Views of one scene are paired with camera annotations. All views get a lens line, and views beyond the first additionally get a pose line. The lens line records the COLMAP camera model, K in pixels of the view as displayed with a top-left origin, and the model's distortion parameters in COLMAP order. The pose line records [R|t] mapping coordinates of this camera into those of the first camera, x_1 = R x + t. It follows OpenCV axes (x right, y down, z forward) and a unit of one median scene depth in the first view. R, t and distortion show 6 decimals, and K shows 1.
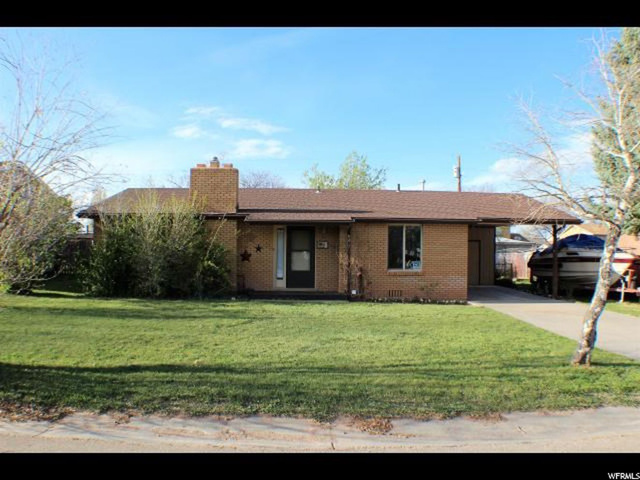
lens RADIAL K [[305.4, 0, 320.0], [0, 305.4, 240.0], [0, 0, 1]] dist [-0.001231, -0.000148]
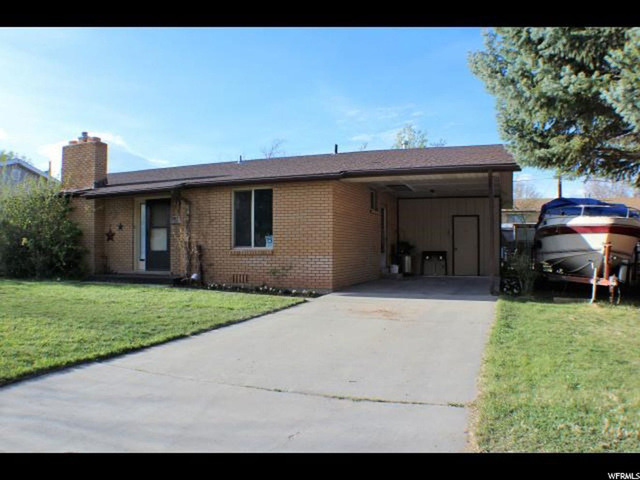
lens RADIAL K [[305.4, 0, 320.0], [0, 305.4, 240.0], [0, 0, 1]] dist [-0.001231, -0.000148]
pose [[0.946817, -0.019548, -0.321177, 0.670805], [0.022859, 0.999717, 0.006541, 0.076974], [0.320958, -0.013535, 0.946997, 0.340249]]
